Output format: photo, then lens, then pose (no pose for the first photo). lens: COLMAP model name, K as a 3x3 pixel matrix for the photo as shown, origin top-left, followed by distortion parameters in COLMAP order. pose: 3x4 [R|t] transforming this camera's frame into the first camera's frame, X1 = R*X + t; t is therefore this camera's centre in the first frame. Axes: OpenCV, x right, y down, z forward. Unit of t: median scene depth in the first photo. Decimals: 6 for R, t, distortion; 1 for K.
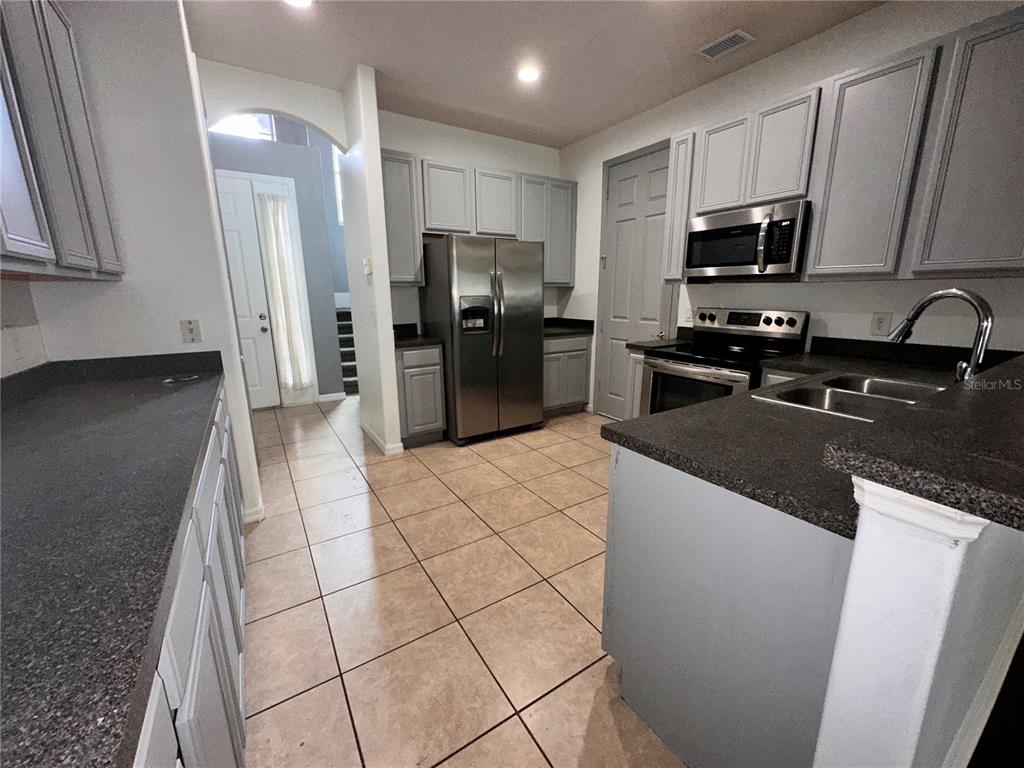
lens RADIAL K [[410.4, 0, 512.3], [0, 410.4, 384.5], [0, 0, 1]] dist [-0.001432, 0.000388]
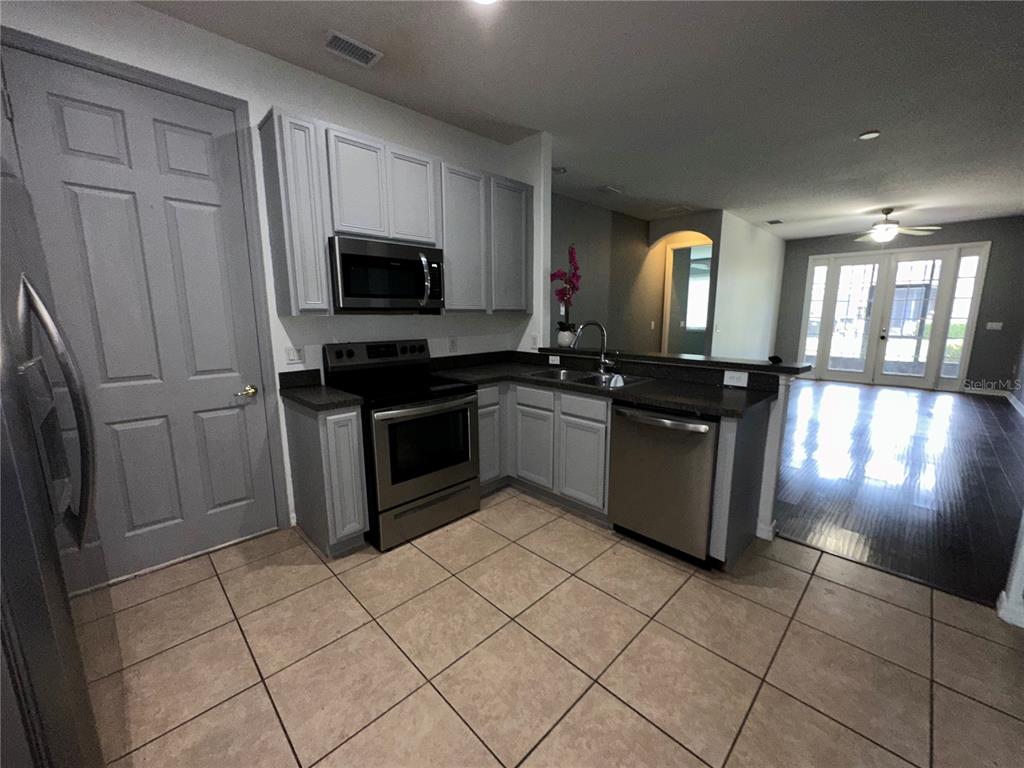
lens RADIAL K [[410.4, 0, 513.9], [0, 410.4, 384.3], [0, 0, 1]] dist [-0.001432, 0.000388]
pose [[-0.207820, -0.166091, 0.963963, -0.394183], [0.217840, 0.952871, 0.211144, -0.189876], [-0.953602, 0.253870, -0.161844, 0.746629]]
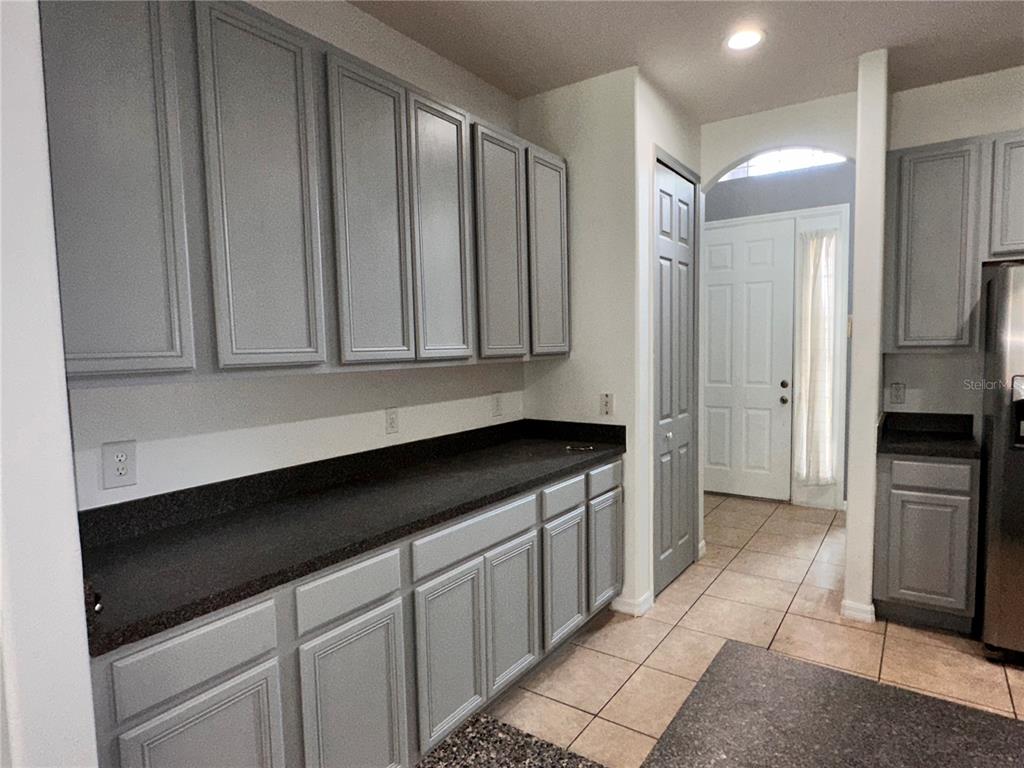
lens RADIAL K [[597.2, 0, 514.6], [0, 597.2, 390.8], [0, 0, 1]] dist [-0.005378, 0.002360]
pose [[0.387806, 0.072209, -0.918908, 0.318719], [-0.185896, 0.982569, -0.001243, -0.073120], [0.902801, 0.171304, 0.394470, 0.115142]]
